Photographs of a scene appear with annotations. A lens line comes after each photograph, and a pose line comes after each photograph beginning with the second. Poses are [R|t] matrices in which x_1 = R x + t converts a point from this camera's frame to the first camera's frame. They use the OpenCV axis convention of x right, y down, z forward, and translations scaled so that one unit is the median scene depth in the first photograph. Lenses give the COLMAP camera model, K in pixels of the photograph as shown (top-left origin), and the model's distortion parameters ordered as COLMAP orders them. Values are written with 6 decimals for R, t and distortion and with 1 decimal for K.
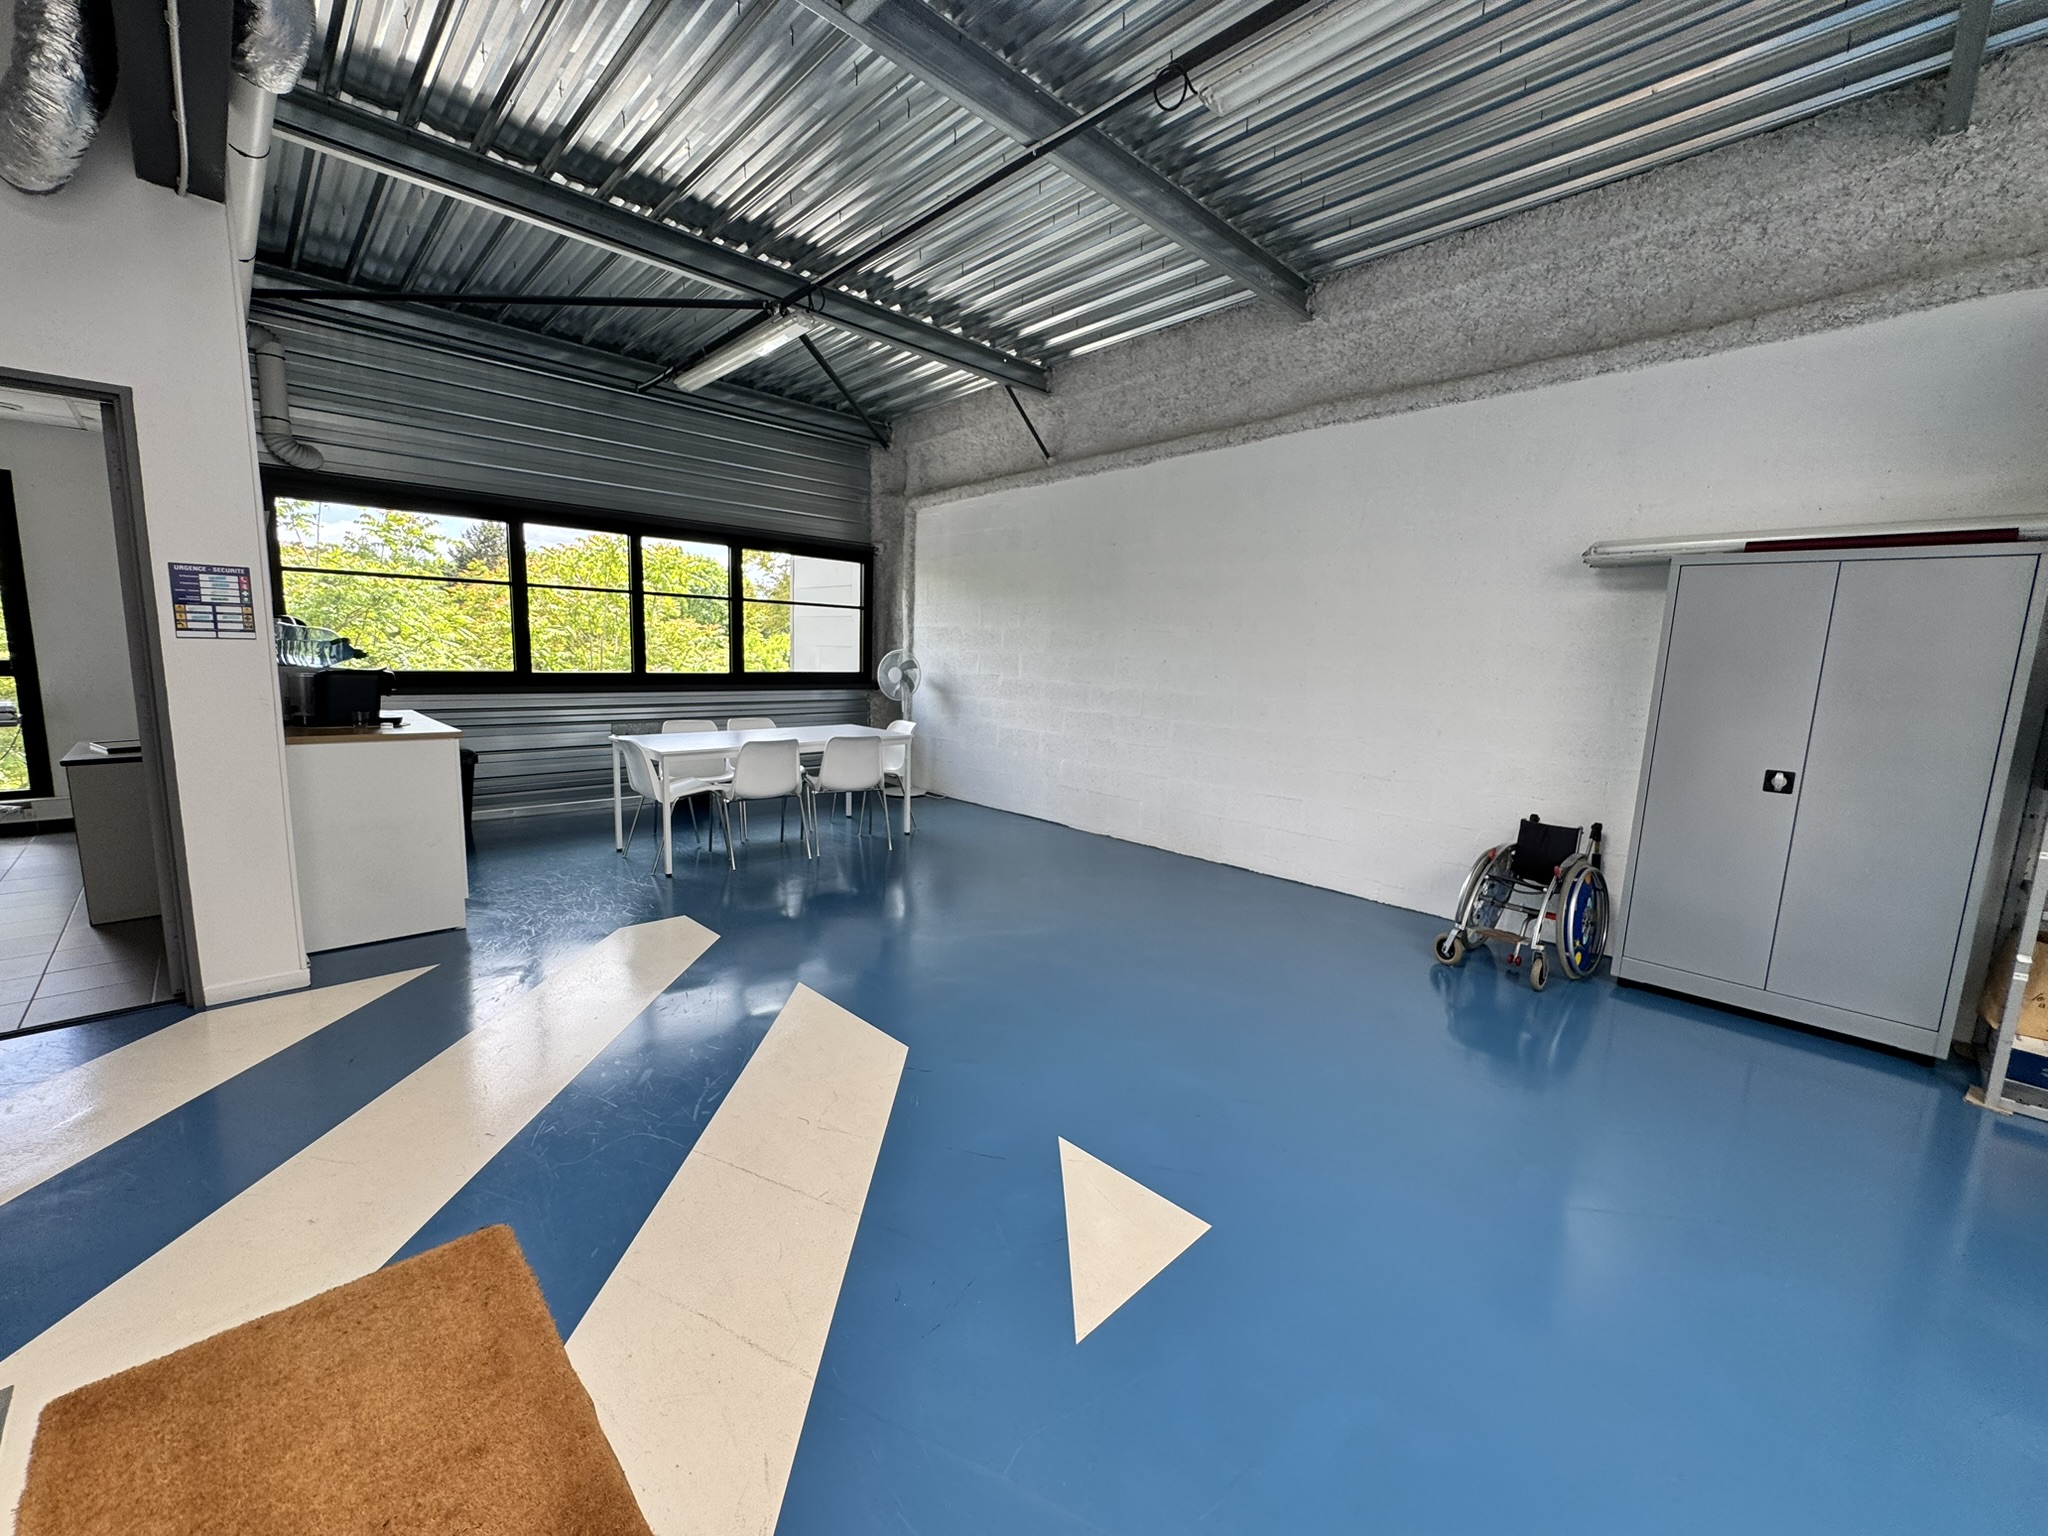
lens RADIAL K [[820.6, 0, 1023.4], [0, 820.6, 770.1], [0, 0, 1]] dist [-0.003748, 0.000549]
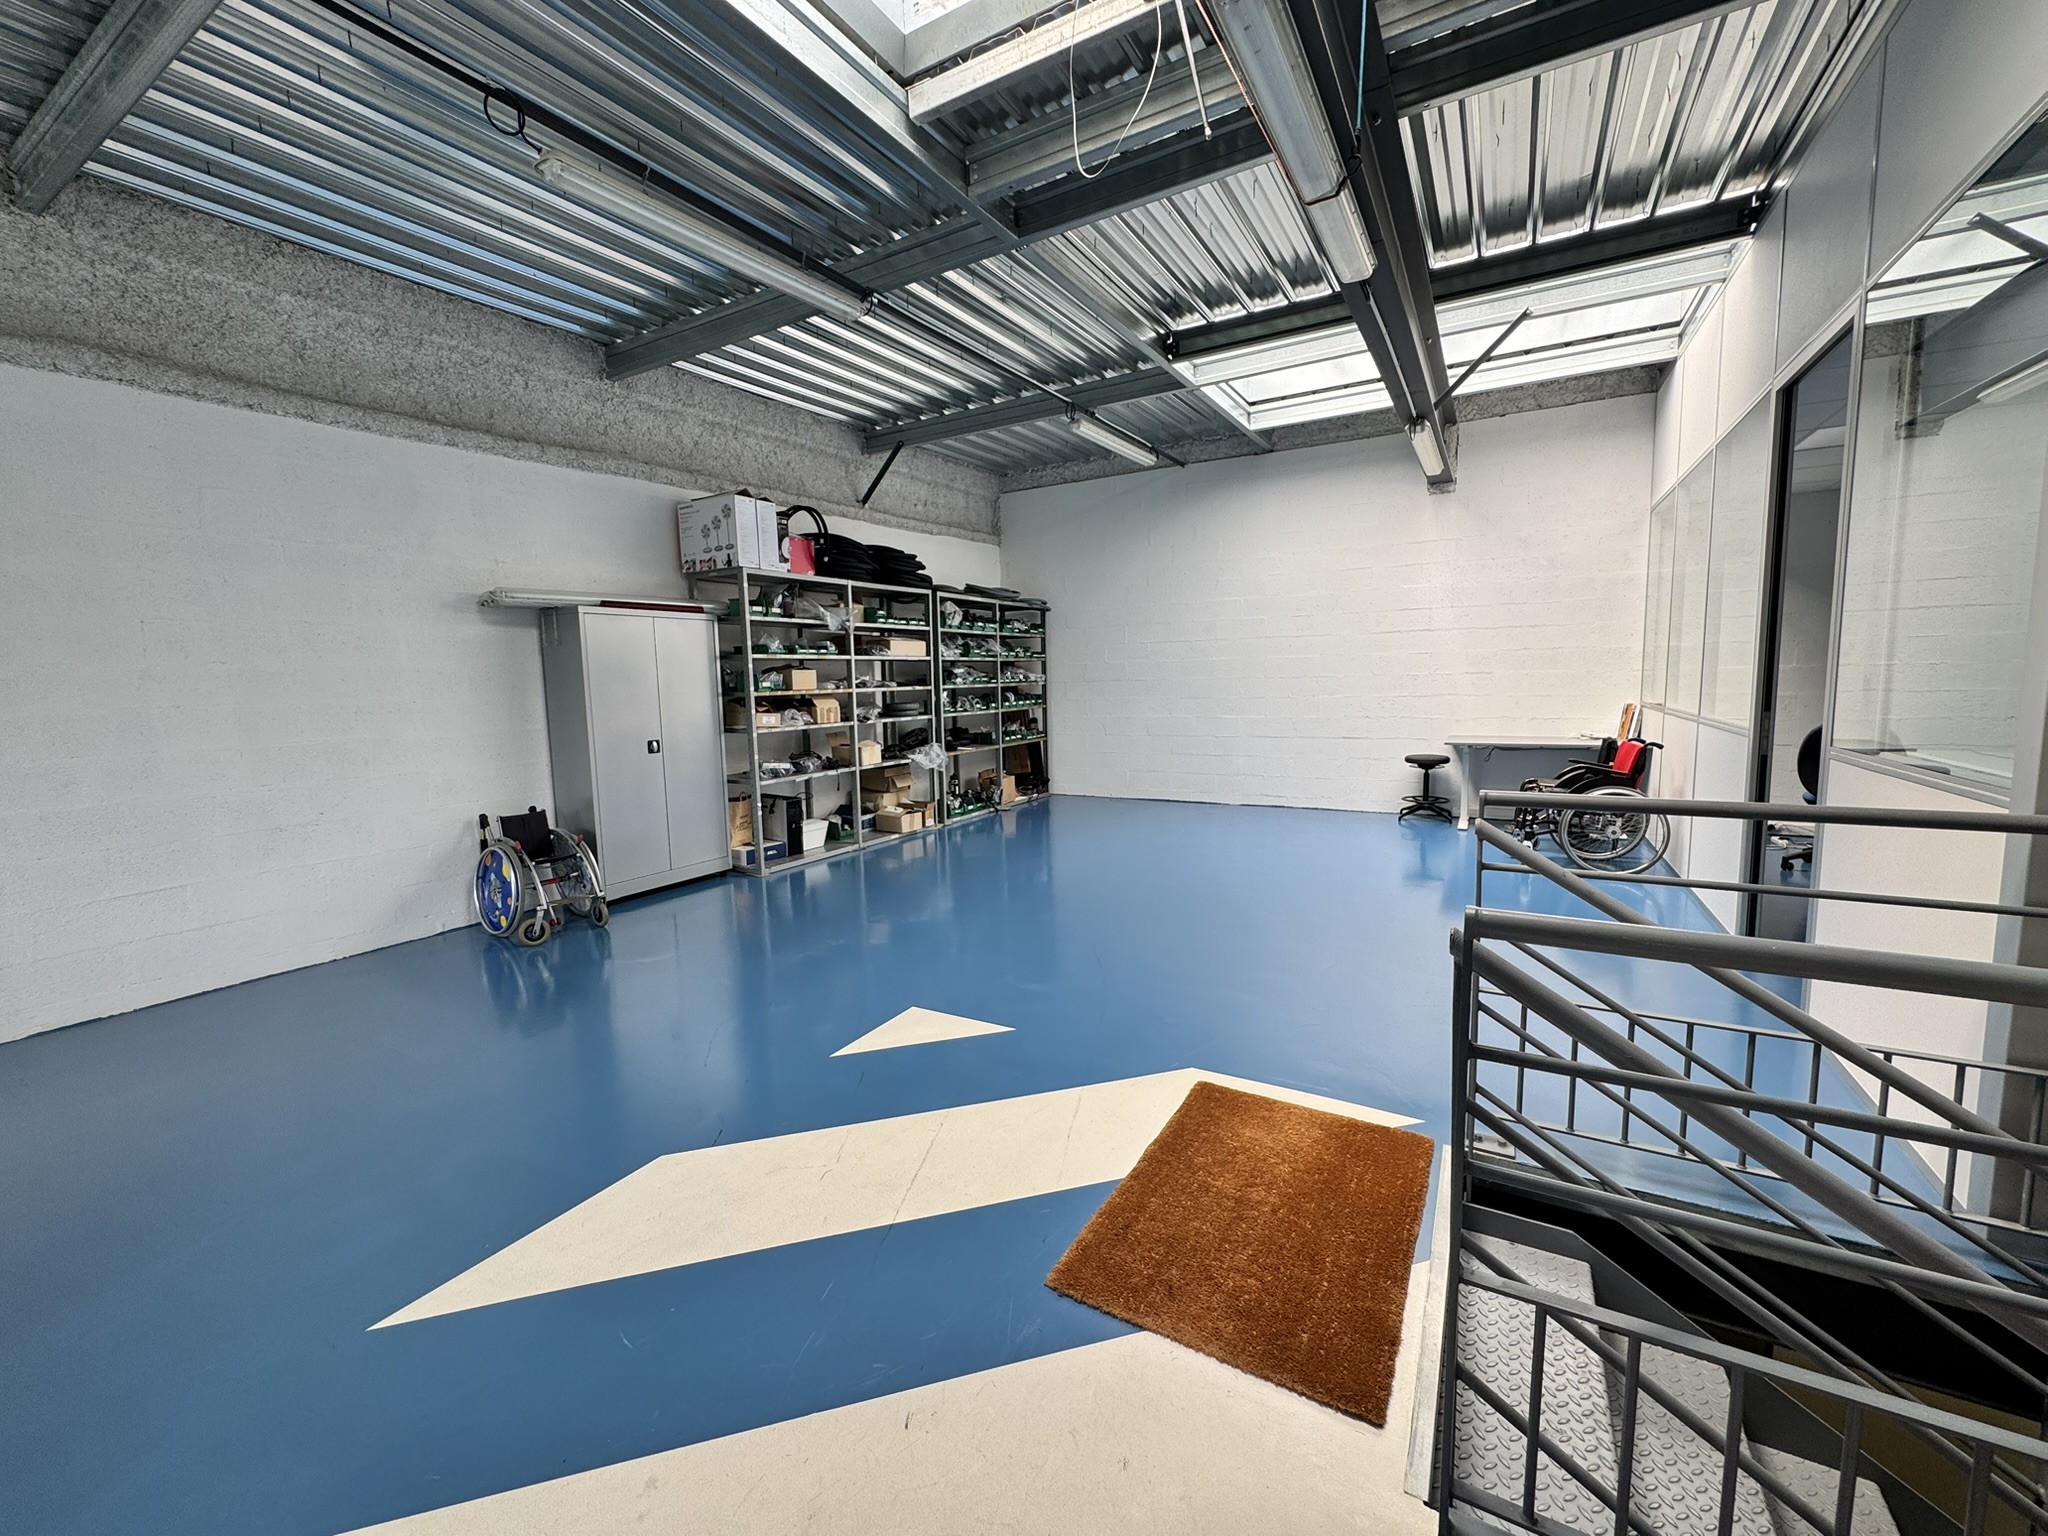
lens RADIAL K [[820.6, 0, 1018.0], [0, 820.6, 765.1], [0, 0, 1]] dist [-0.003748, 0.000549]
pose [[-0.259916, -0.132414, 0.956509, -0.876262], [0.160059, 0.970943, 0.177906, -0.127496], [-0.952273, 0.199339, -0.231170, 0.685468]]
